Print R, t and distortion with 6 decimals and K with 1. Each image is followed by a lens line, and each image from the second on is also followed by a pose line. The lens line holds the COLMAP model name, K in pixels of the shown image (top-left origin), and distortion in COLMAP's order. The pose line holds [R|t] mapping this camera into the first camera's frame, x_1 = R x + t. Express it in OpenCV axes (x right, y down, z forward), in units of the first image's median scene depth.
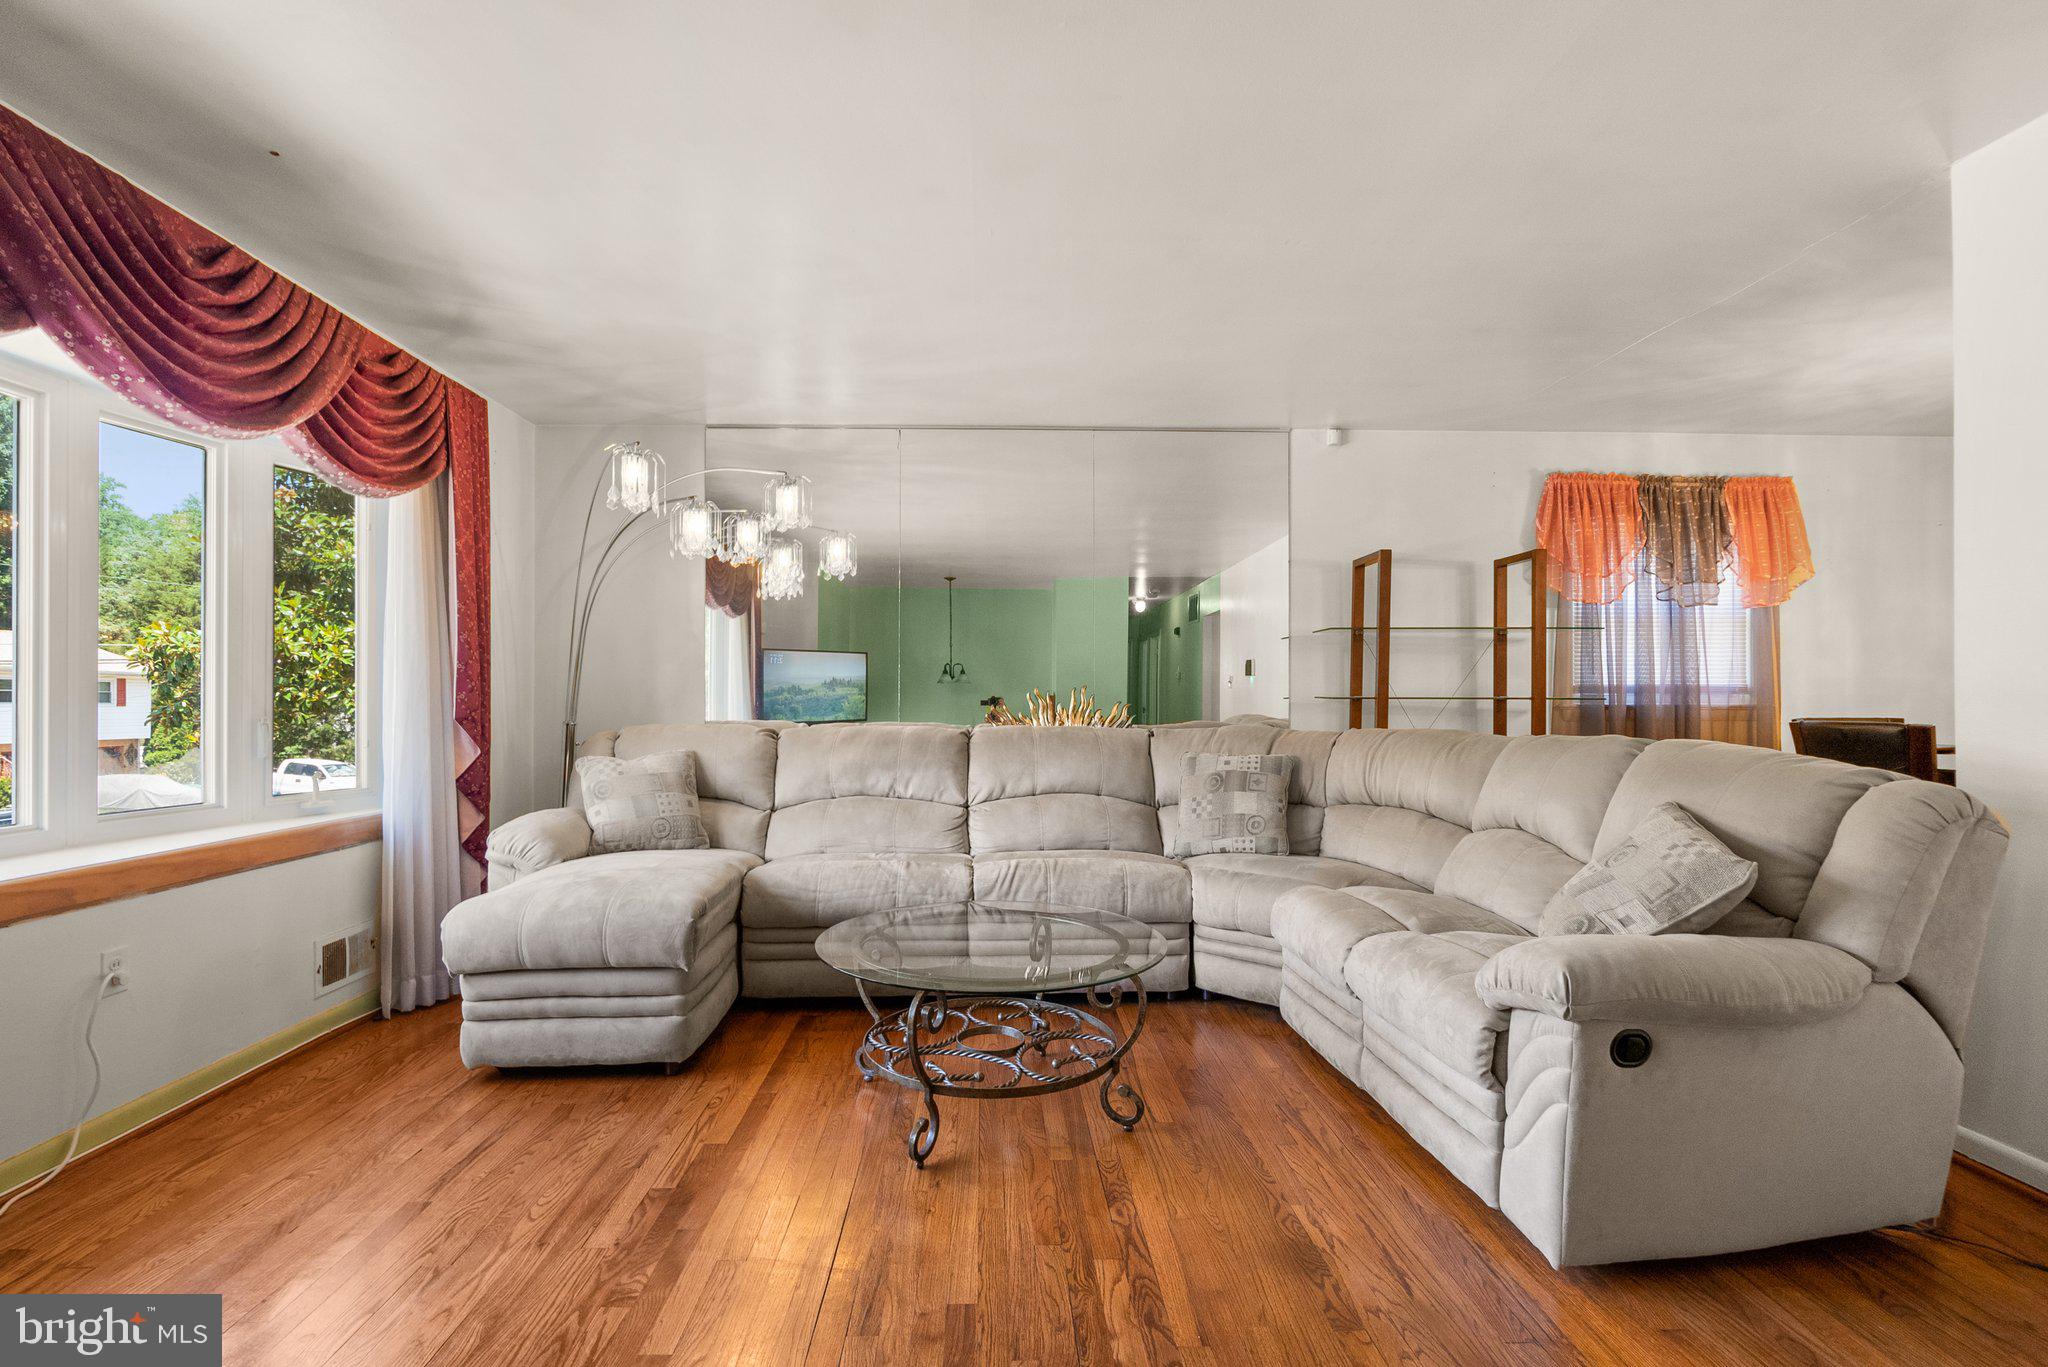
lens RADIAL K [[933.3, 0, 1007.8], [0, 933.3, 703.0], [0, 0, 1]] dist [-0.004861, 0.001964]
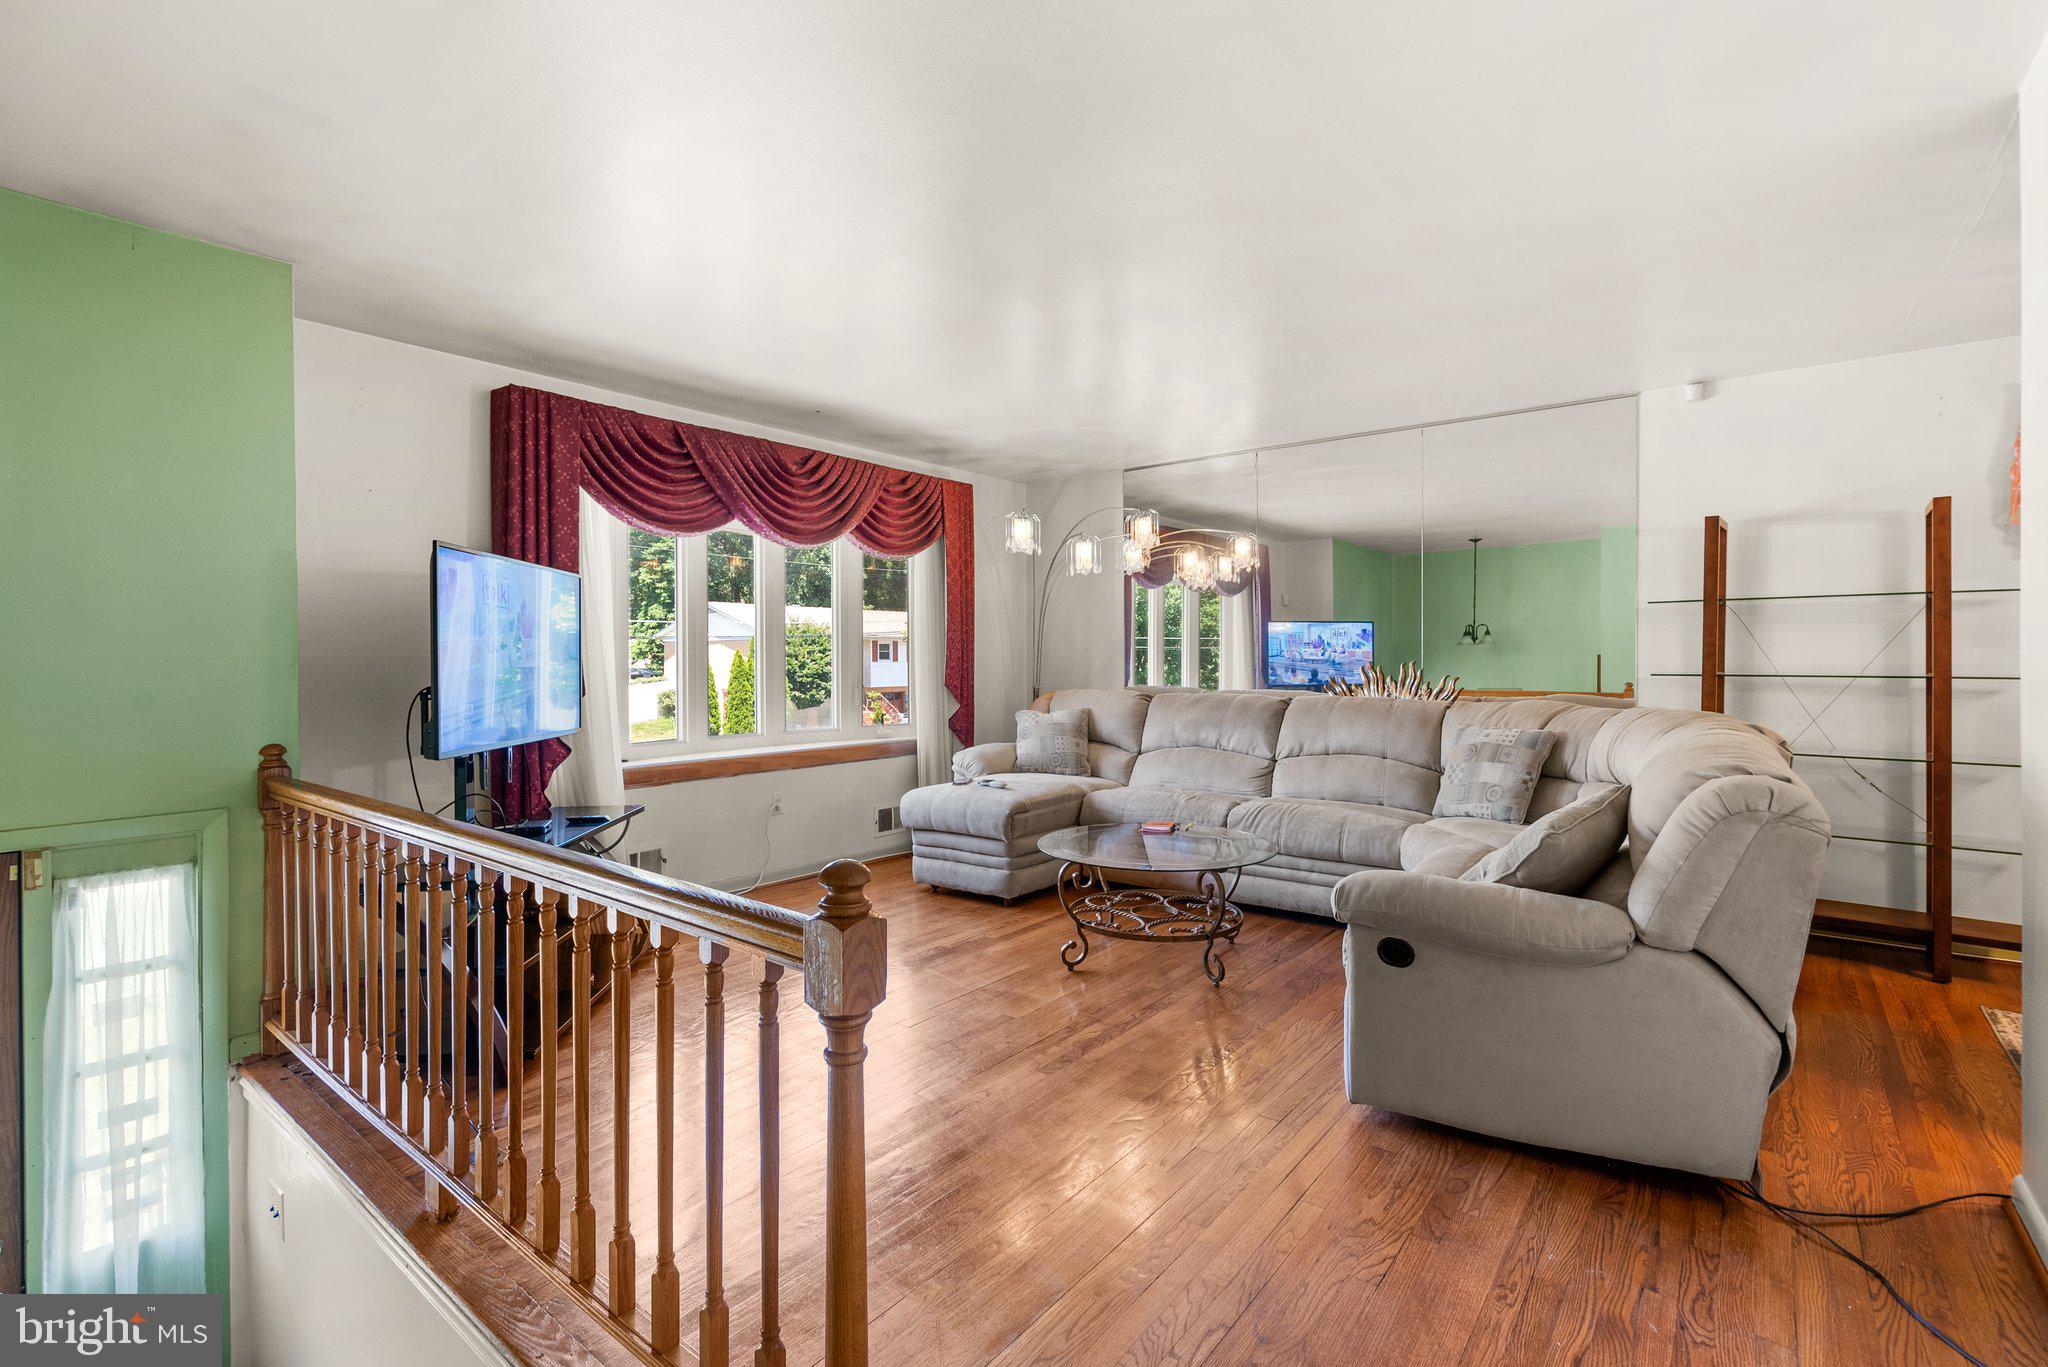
lens RADIAL K [[933.3, 0, 1011.9], [0, 933.3, 667.1], [0, 0, 1]] dist [-0.004861, 0.001964]
pose [[0.766245, 0.004212, -0.642535, 0.509124], [0.004365, 0.999921, 0.011760, -0.030028], [0.642534, -0.011815, 0.766166, -0.179728]]
